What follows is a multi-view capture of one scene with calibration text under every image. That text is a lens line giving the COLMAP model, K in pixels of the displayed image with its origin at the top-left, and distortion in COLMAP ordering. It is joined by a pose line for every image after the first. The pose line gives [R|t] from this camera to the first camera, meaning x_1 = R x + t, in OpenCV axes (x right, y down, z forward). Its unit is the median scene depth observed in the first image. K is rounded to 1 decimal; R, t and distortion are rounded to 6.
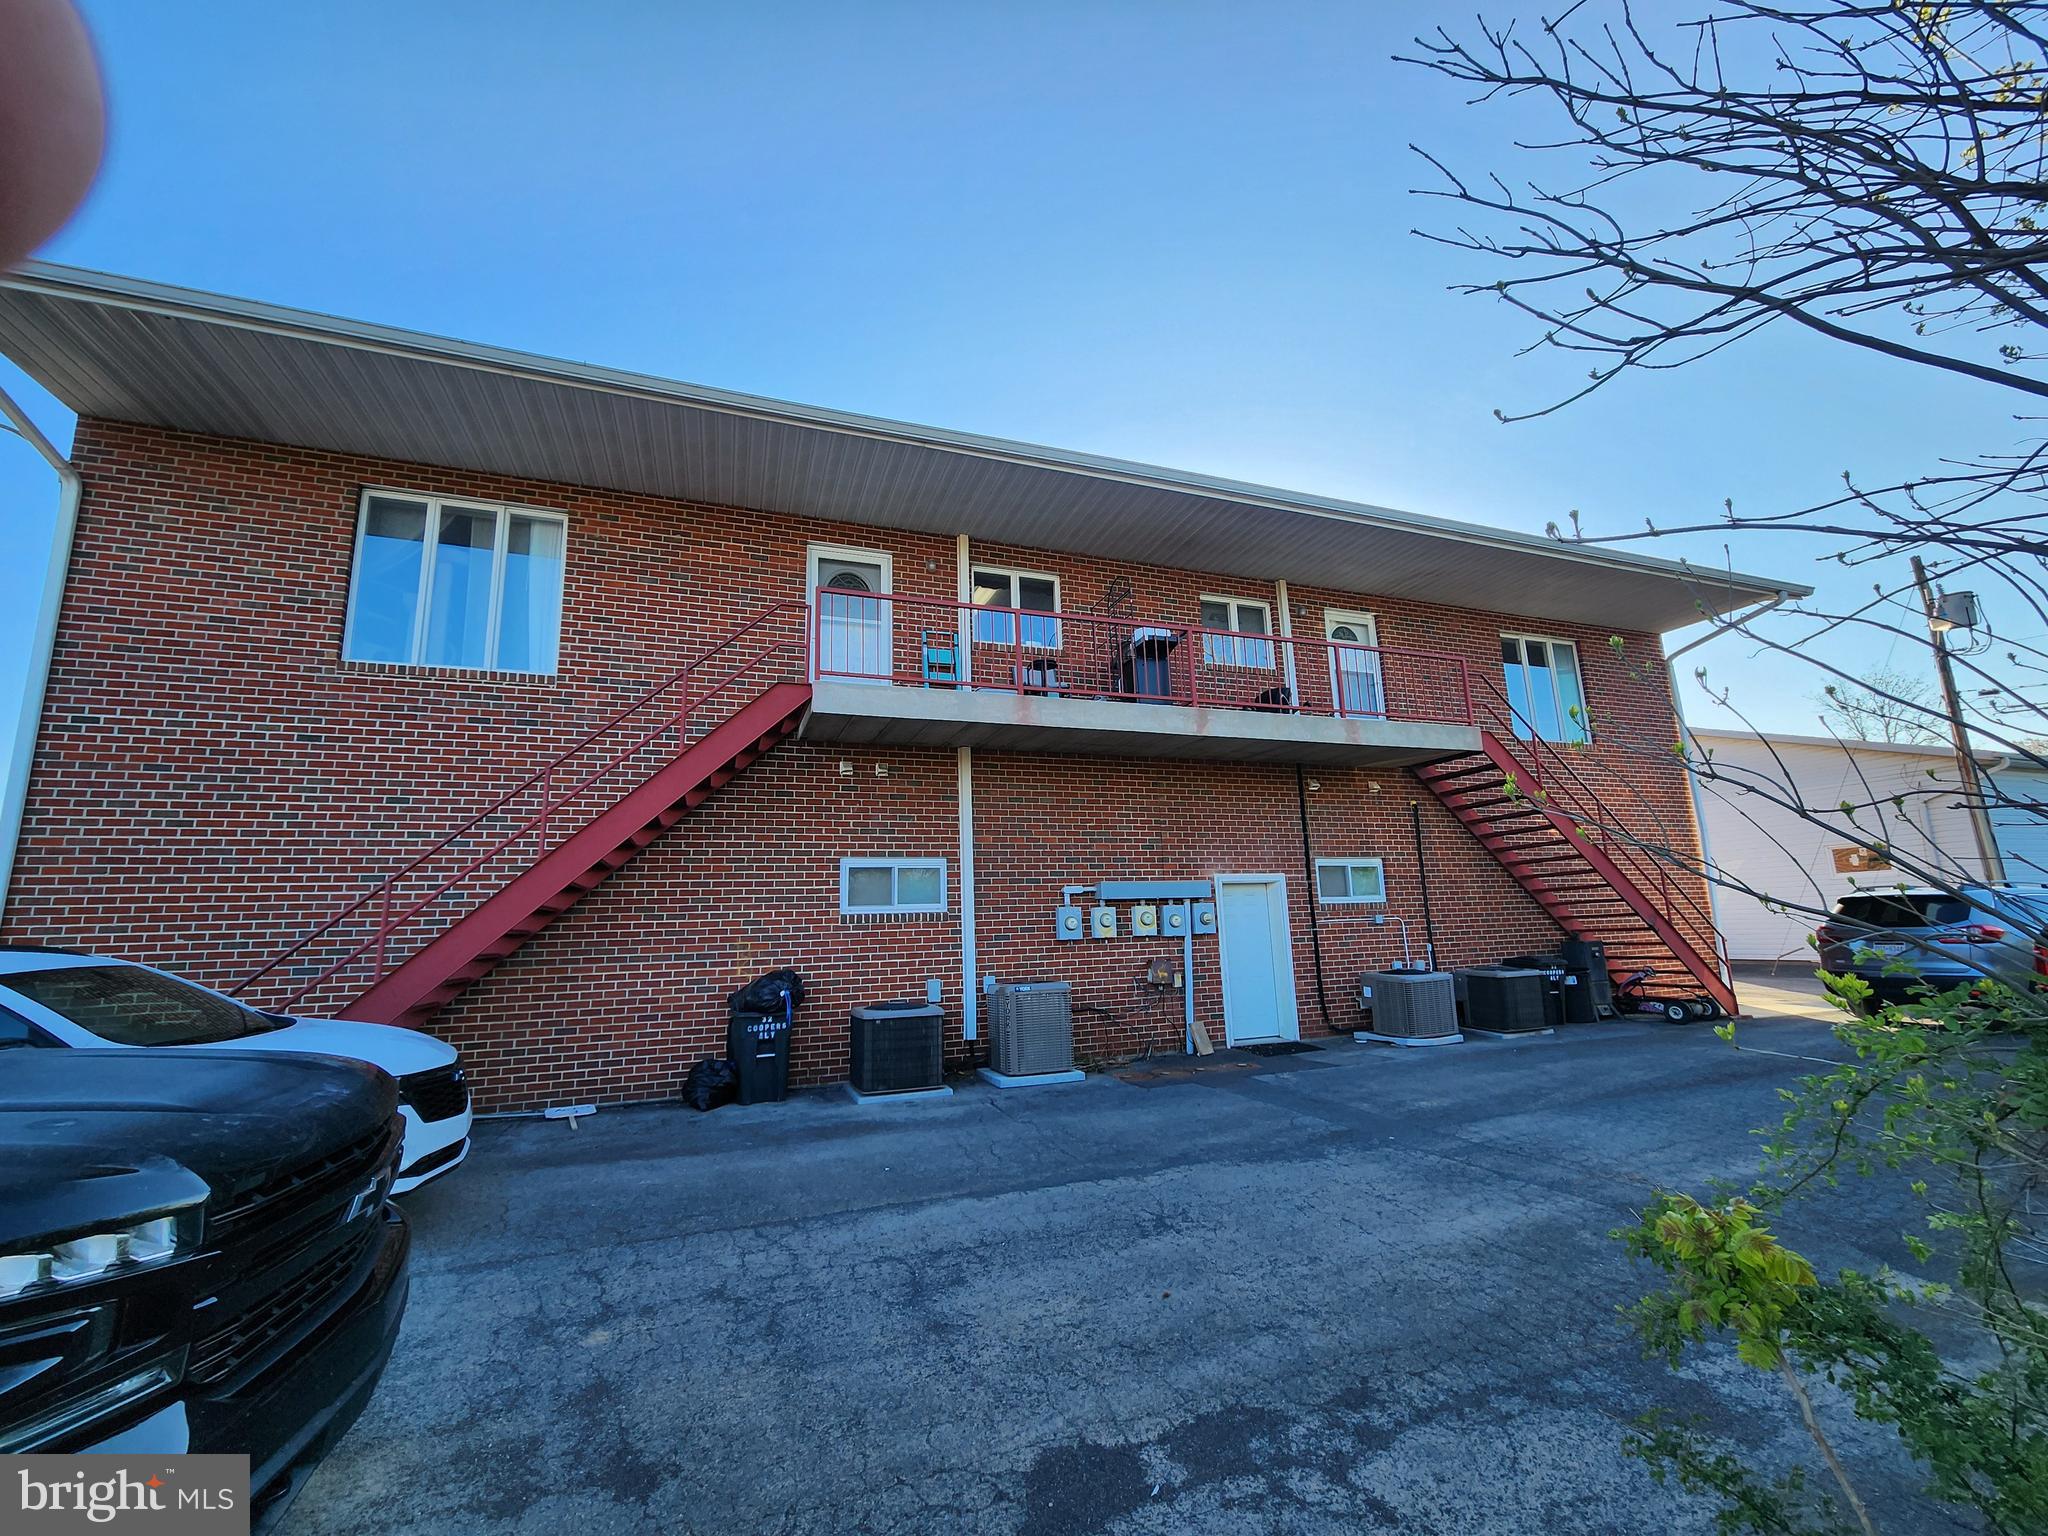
lens RADIAL K [[830.6, 0, 1024.0], [0, 830.6, 768.0], [0, 0, 1]] dist [-0.004938, -0.000172]
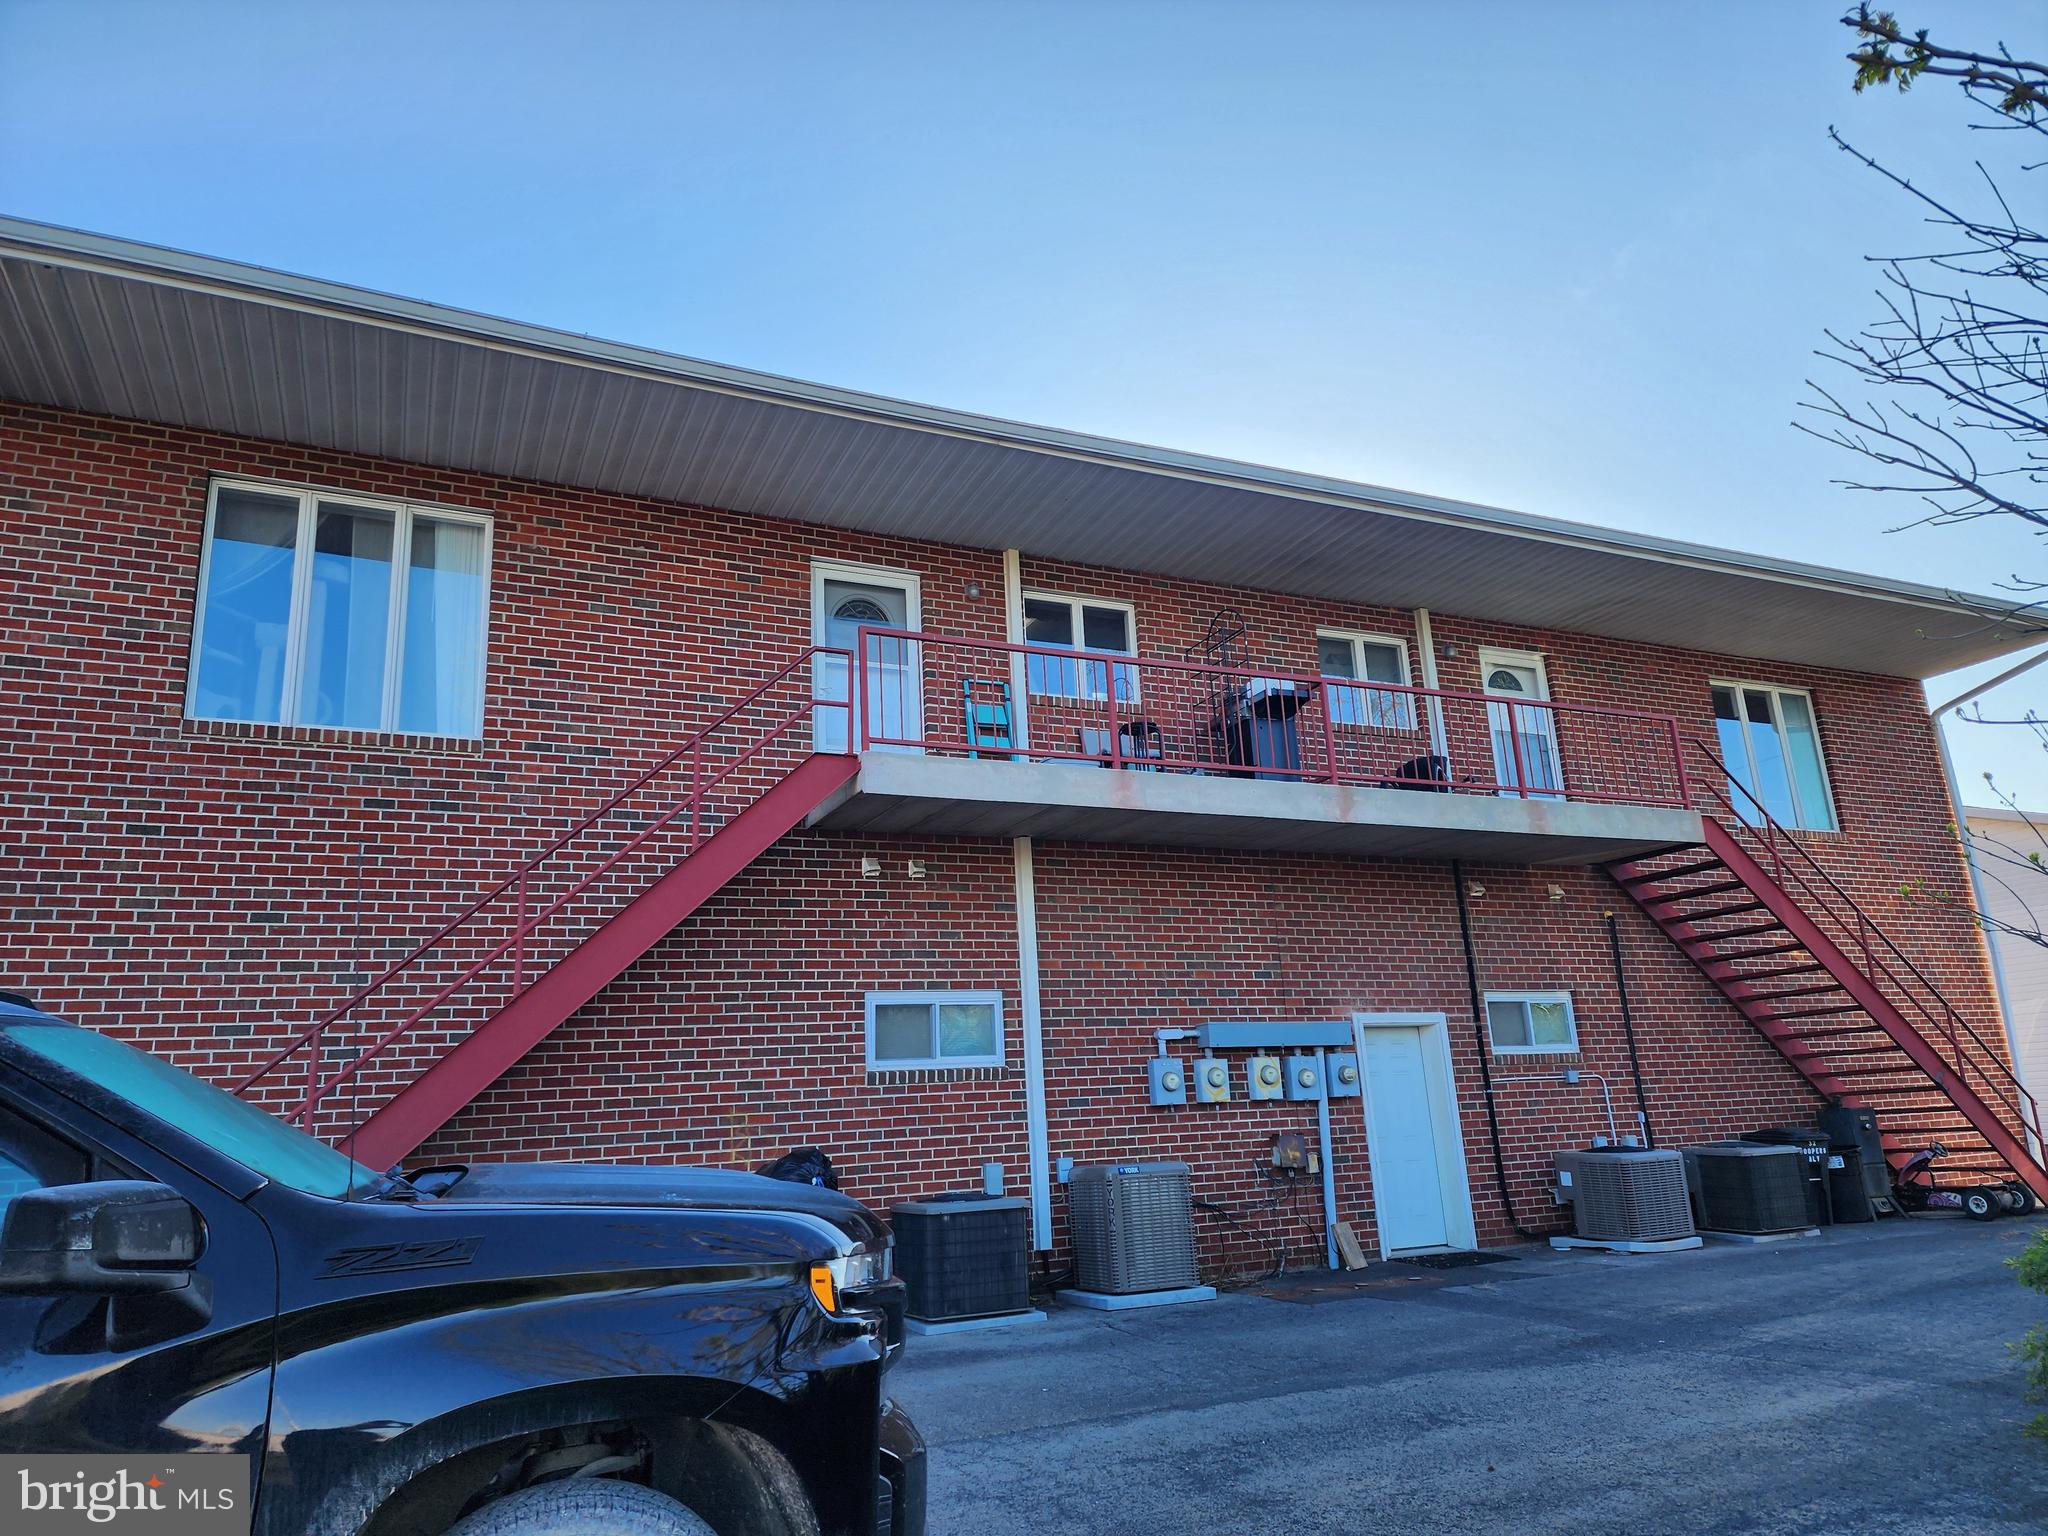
lens RADIAL K [[1377.0, 0, 999.2], [0, 1377.0, 754.4], [0, 0, 1]] dist [0.096393, -0.085798]
pose [[0.996046, 0.003846, 0.088761, -0.208055], [0.003191, 0.996869, -0.079005, -0.002559], [-0.088787, 0.078976, 0.992915, -0.216282]]
